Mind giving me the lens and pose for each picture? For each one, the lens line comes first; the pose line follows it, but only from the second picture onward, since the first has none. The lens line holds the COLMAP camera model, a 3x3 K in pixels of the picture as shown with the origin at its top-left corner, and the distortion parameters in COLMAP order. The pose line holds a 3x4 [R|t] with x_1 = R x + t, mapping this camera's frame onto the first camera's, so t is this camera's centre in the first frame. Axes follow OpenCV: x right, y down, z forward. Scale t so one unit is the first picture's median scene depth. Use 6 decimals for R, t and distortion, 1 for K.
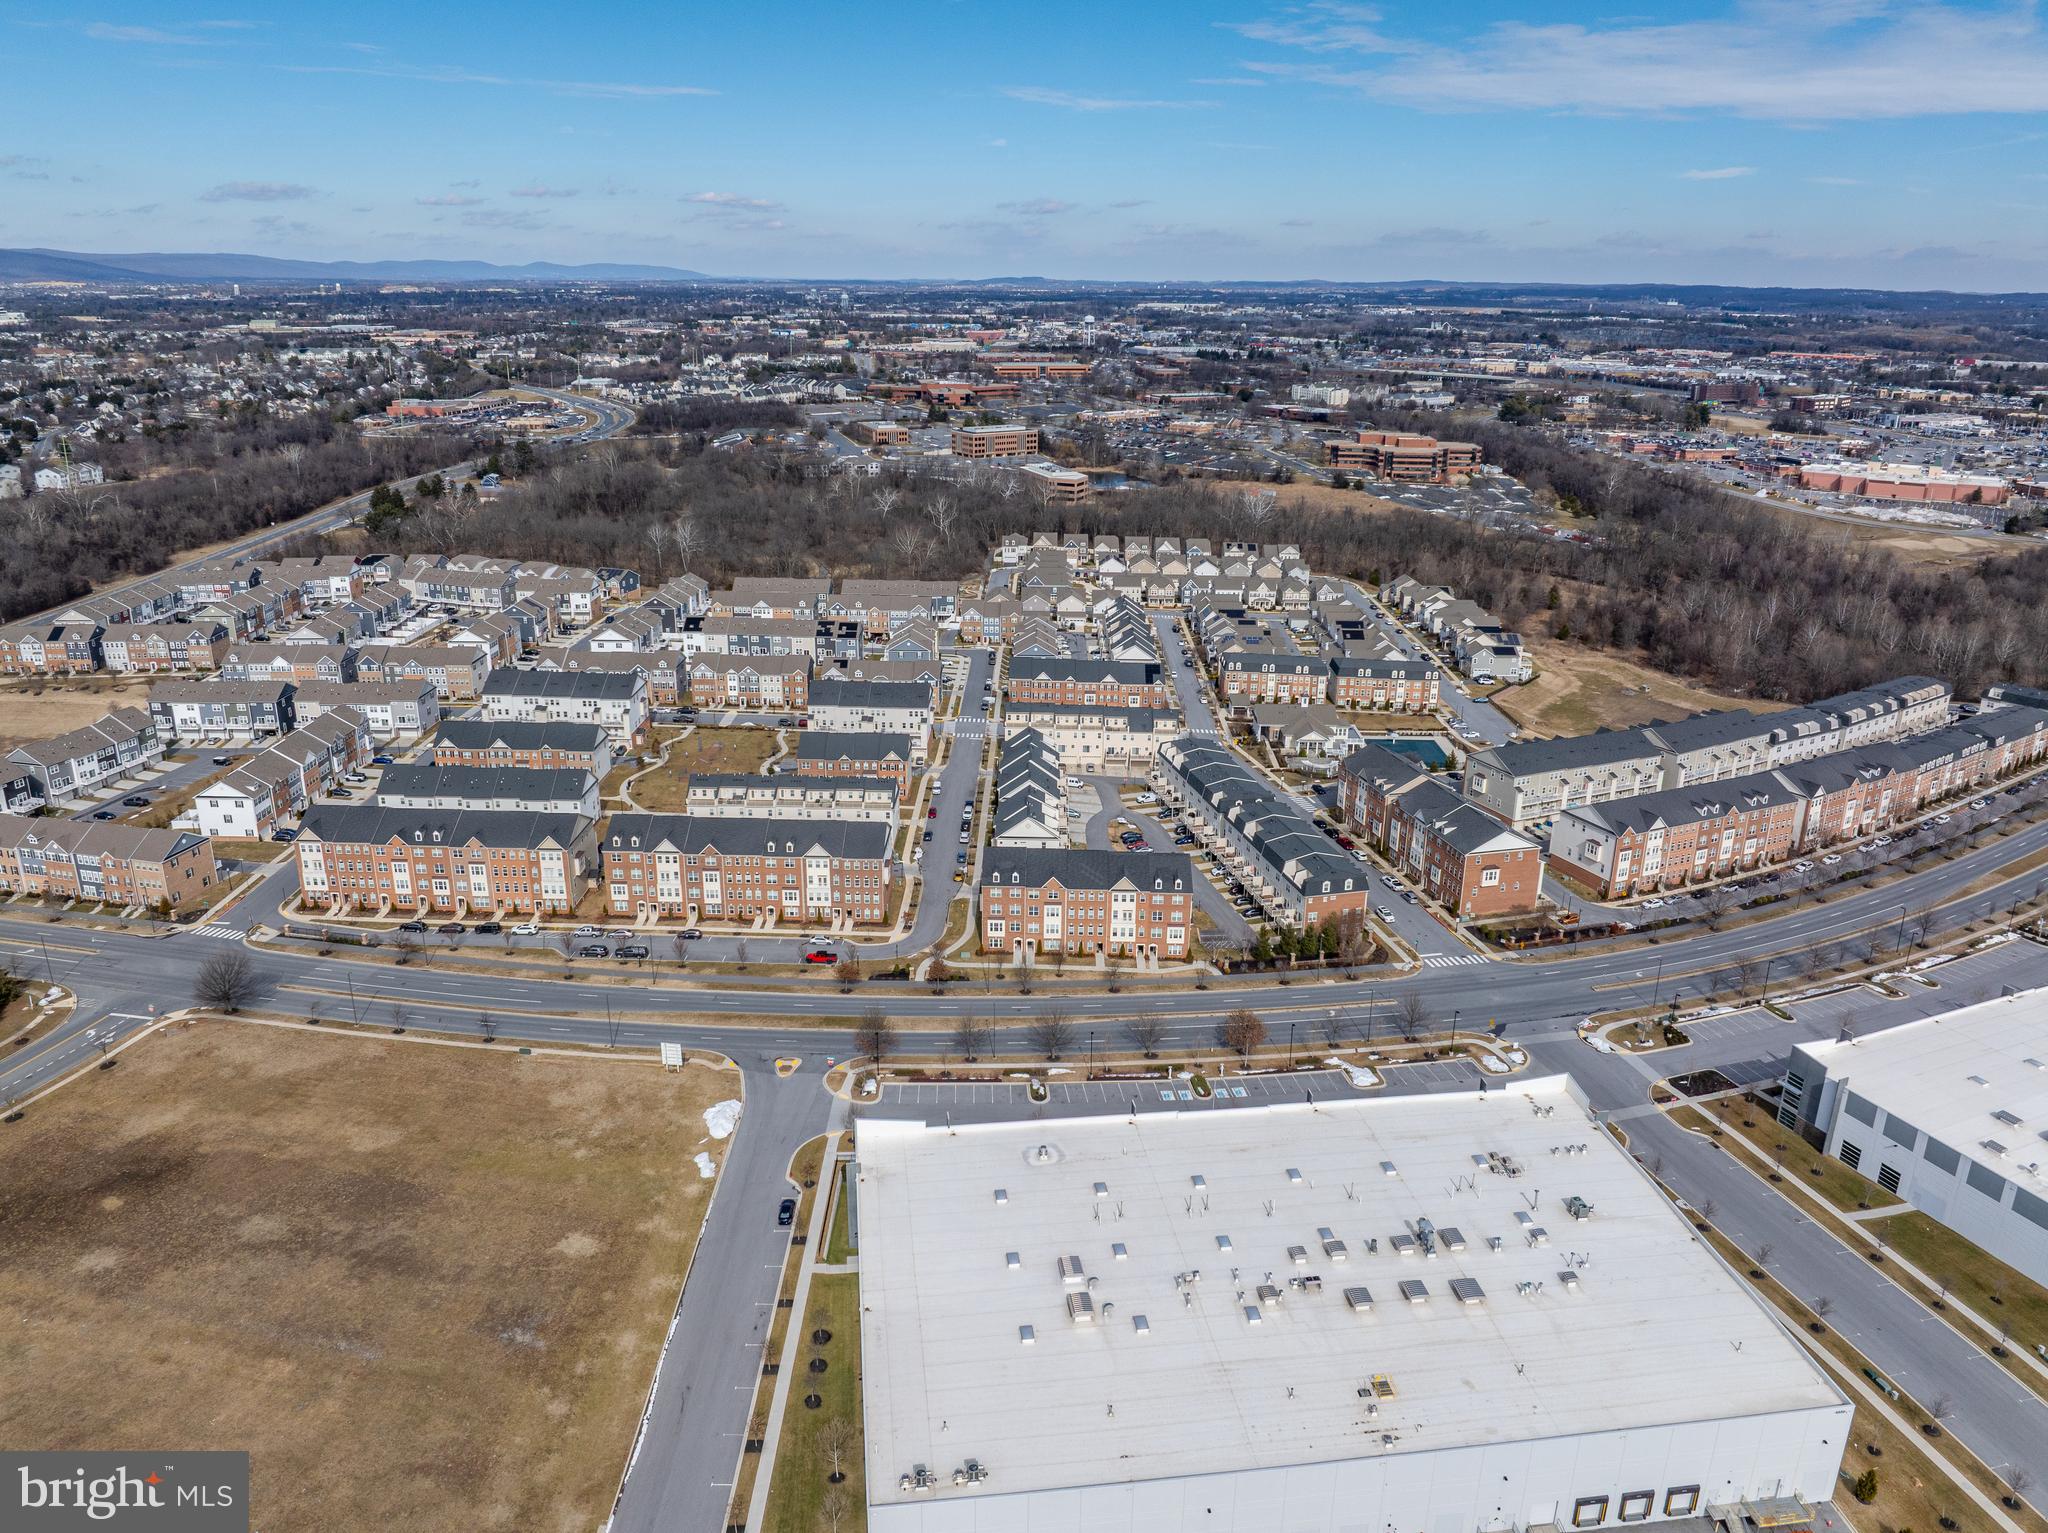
lens RADIAL K [[1437.1, 0, 1024.2], [0, 1437.1, 756.5], [0, 0, 1]] dist [-0.038751, 0.003826]
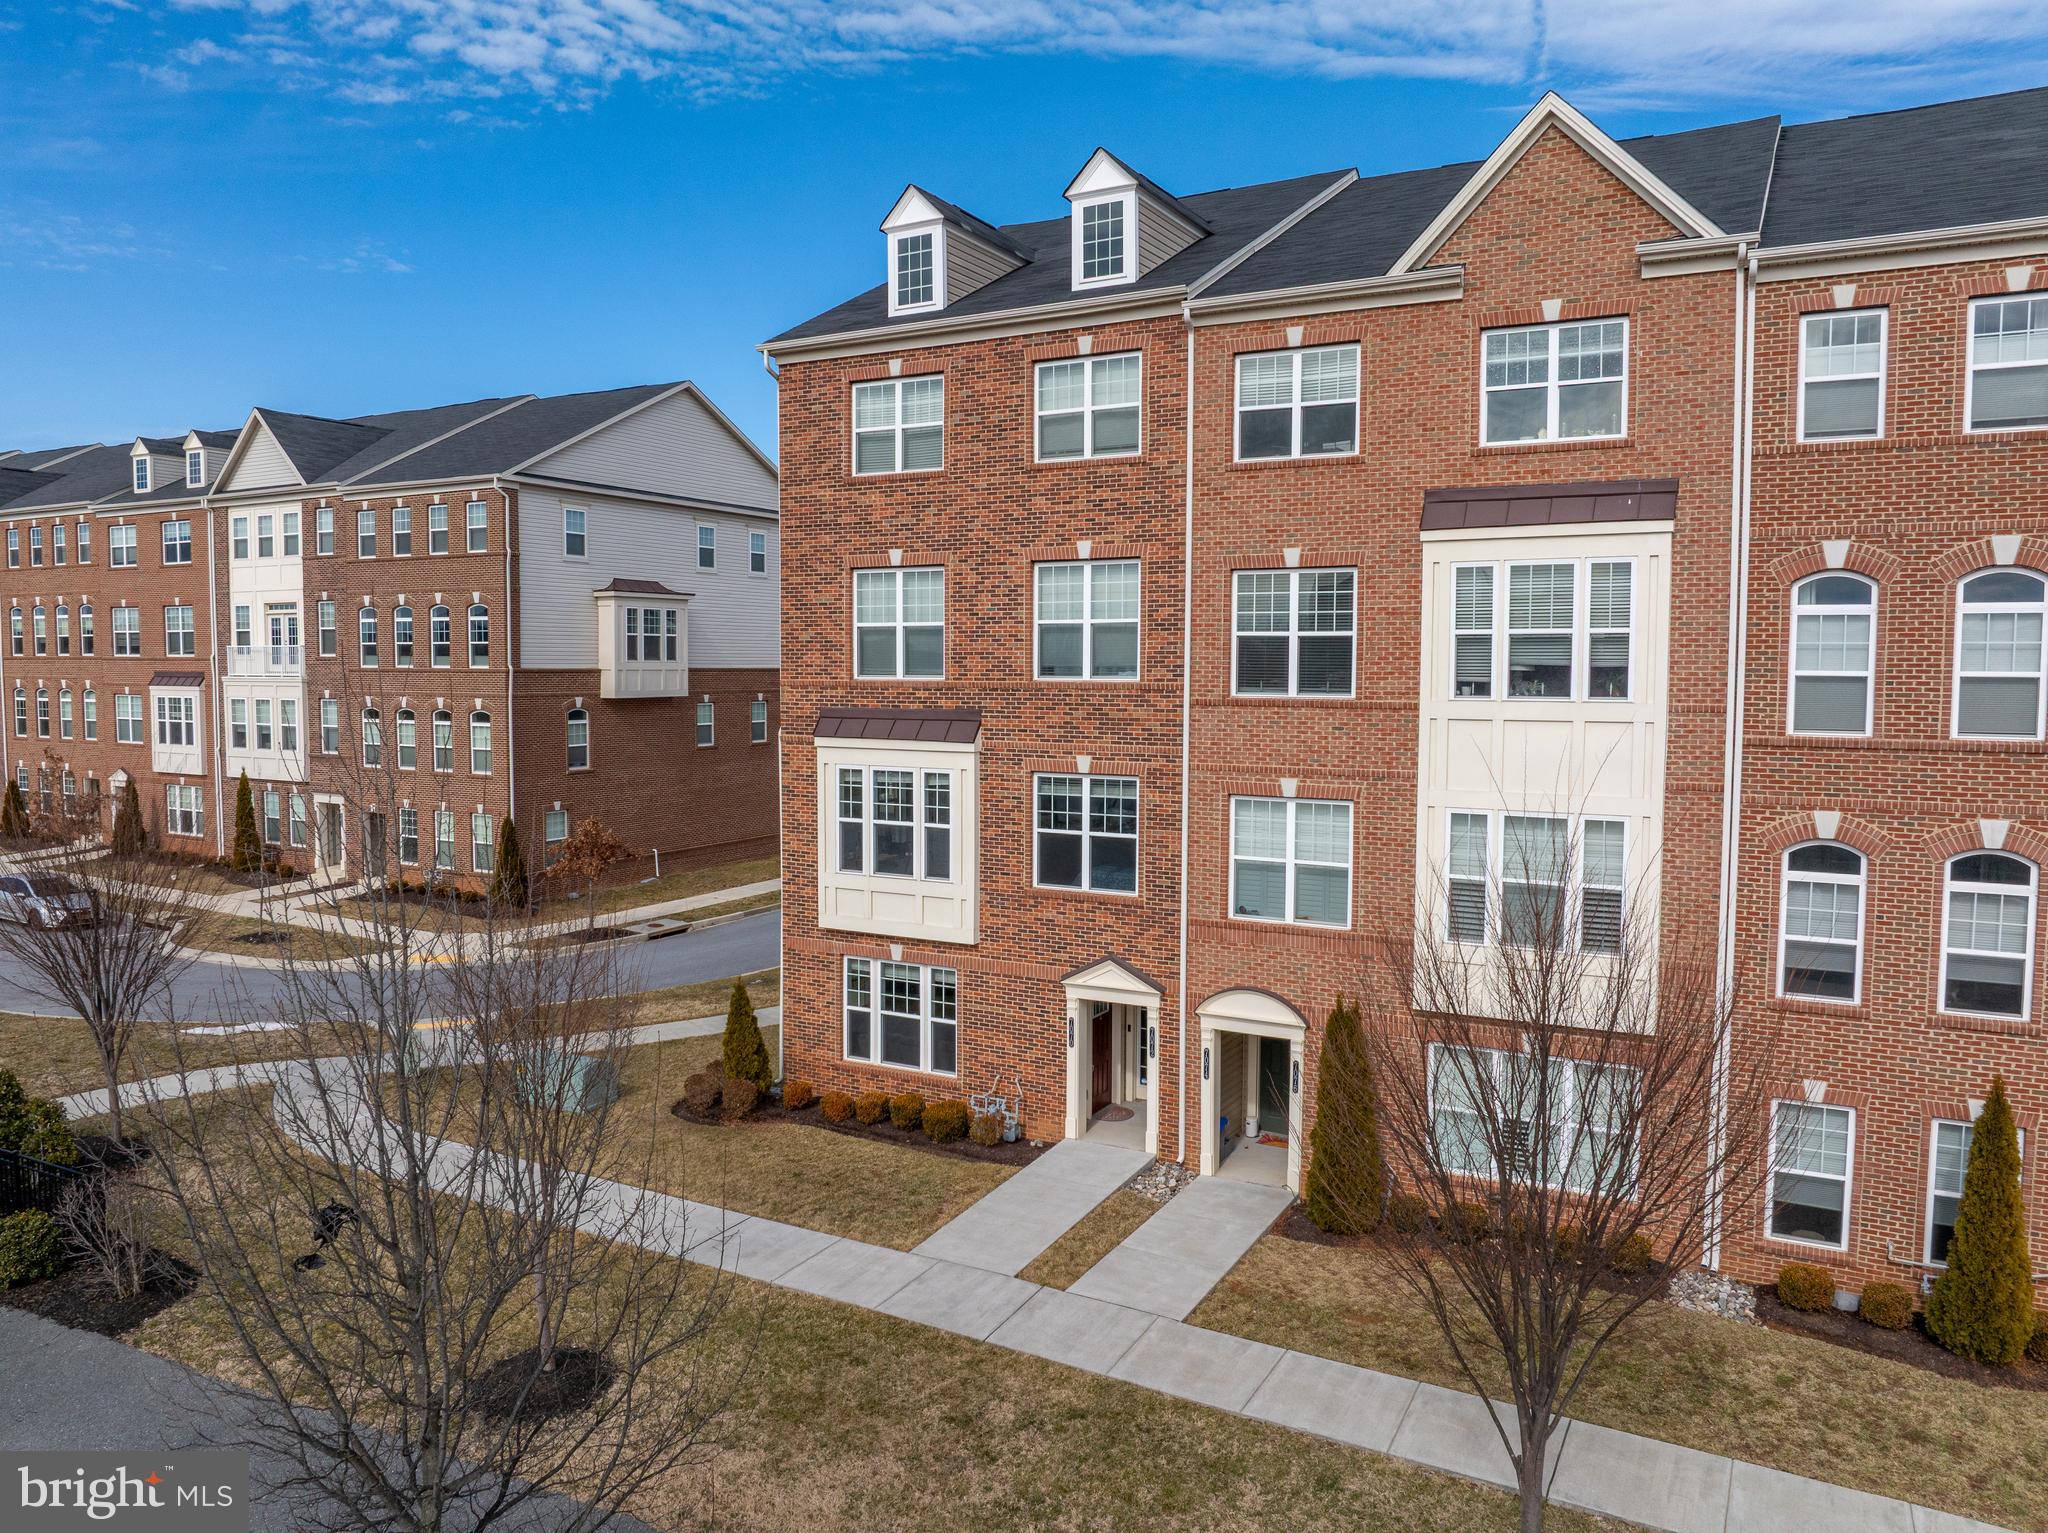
lens RADIAL K [[1437.1, 0, 1022.7], [0, 1437.1, 761.1], [0, 0, 1]] dist [-0.038751, 0.003826]
pose [[0.886136, 0.027362, -0.462617, 0.029045], [-0.145124, 0.964429, -0.220941, 0.129591], [0.440116, 0.262921, 0.858586, 0.893388]]
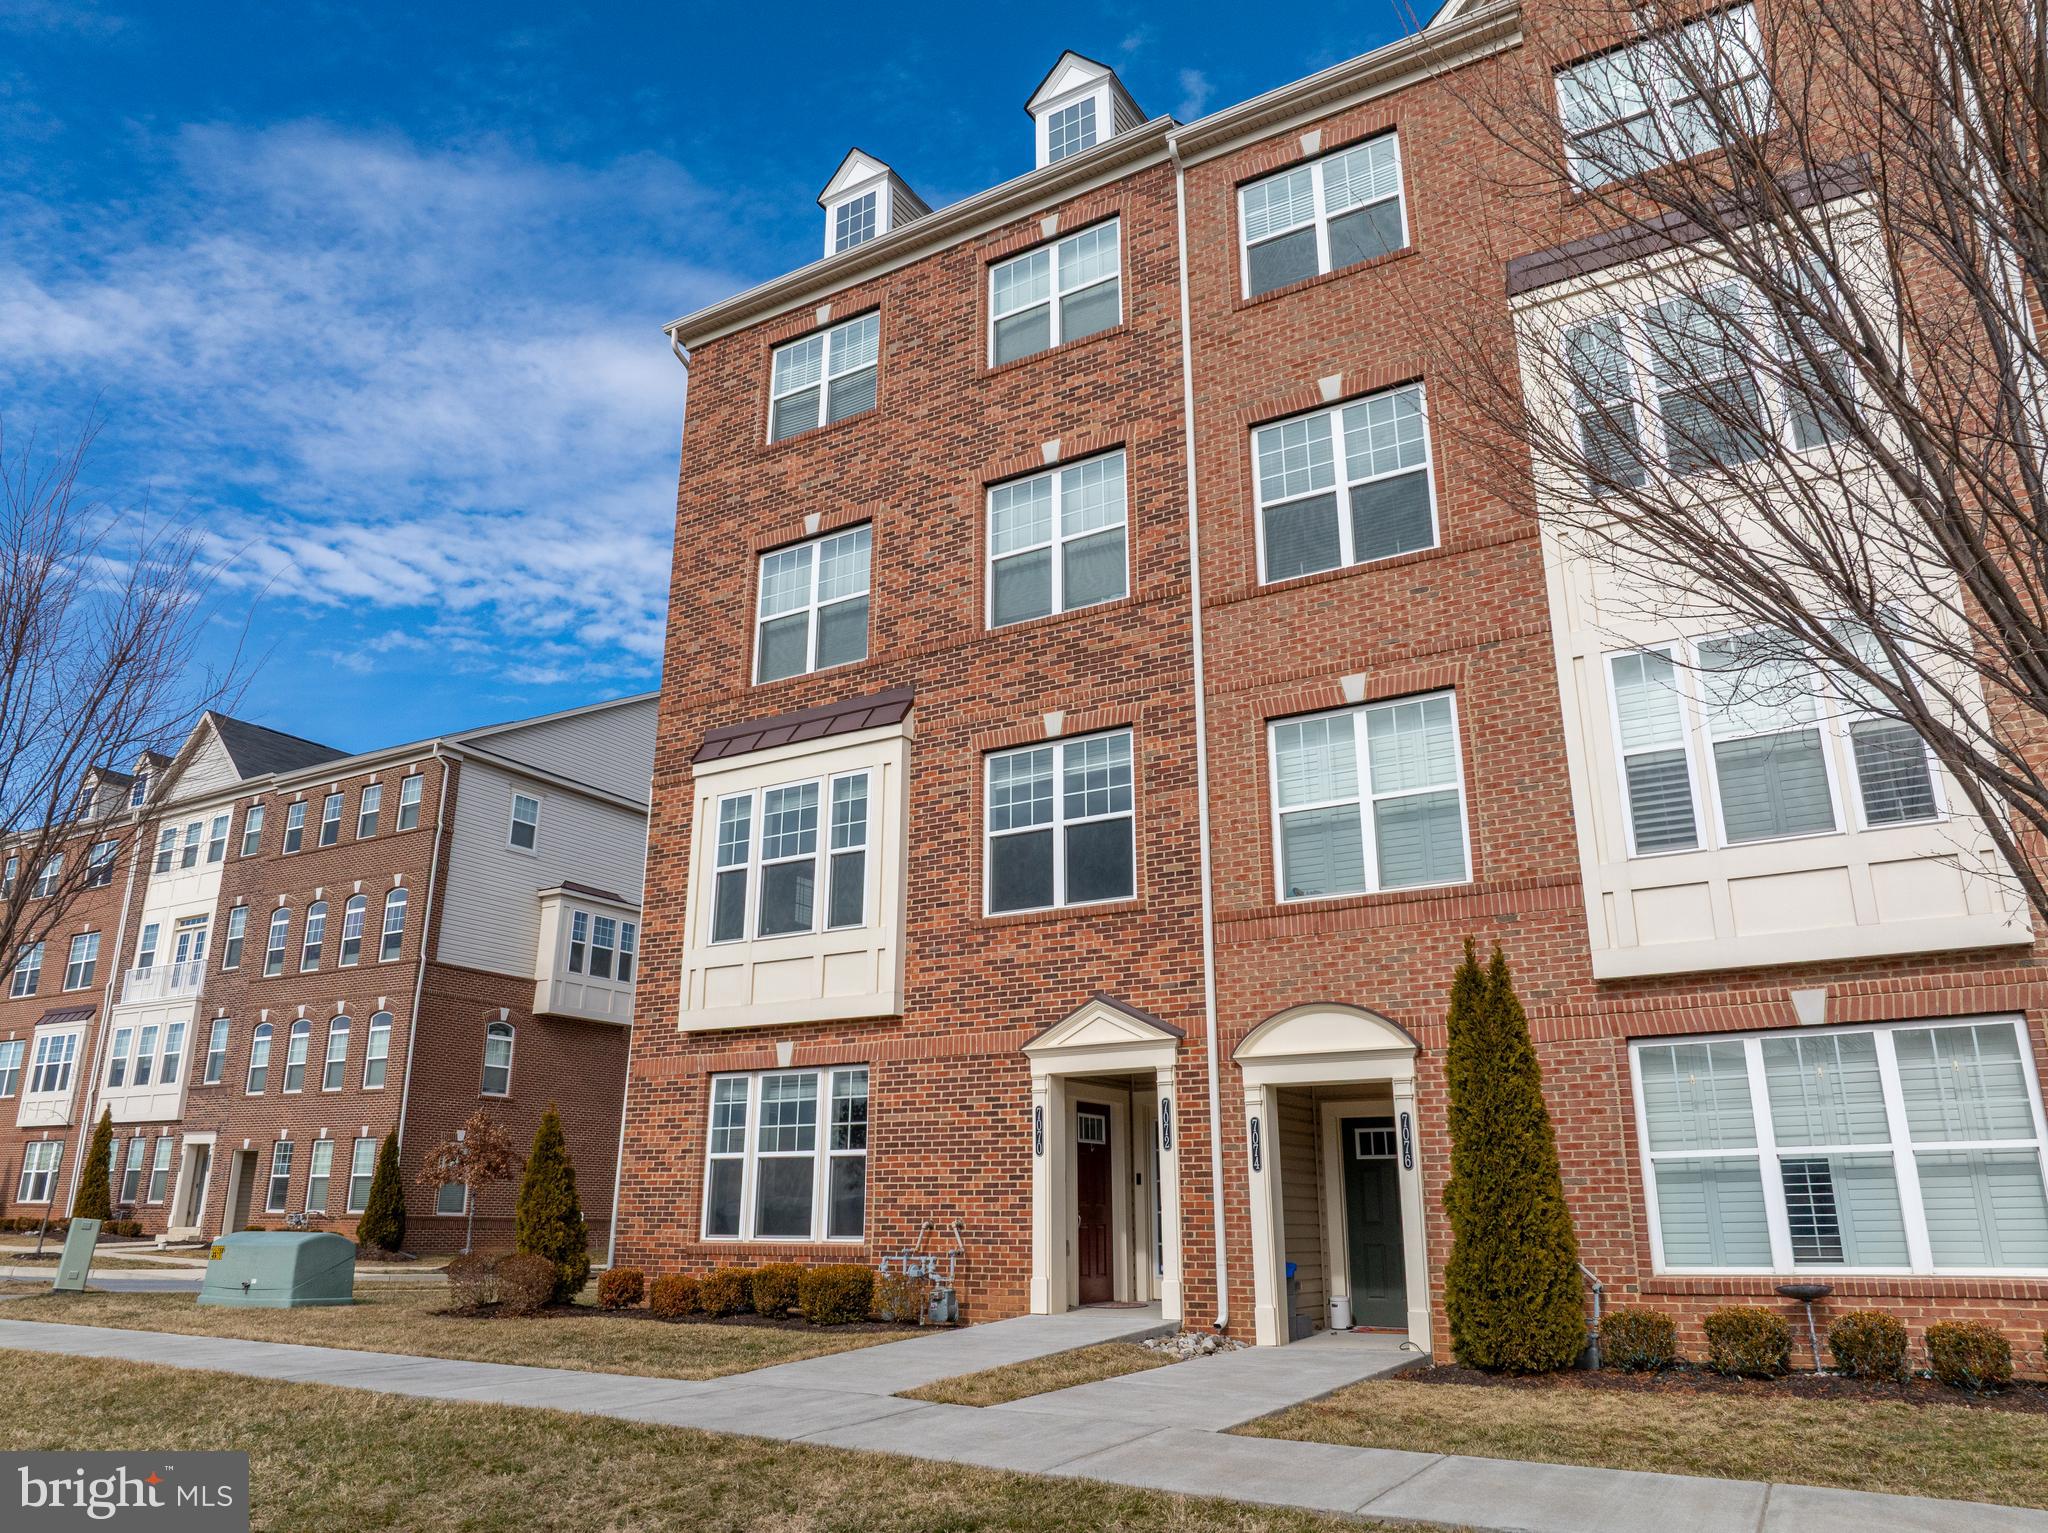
lens RADIAL K [[1437.1, 0, 1021.3], [0, 1437.1, 759.8], [0, 0, 1]] dist [-0.038751, 0.003826]
pose [[0.869773, -0.155704, -0.468242, 0.019352], [-0.153547, 0.816403, -0.556695, 0.144193], [0.468954, 0.556096, 0.686178, 0.926901]]
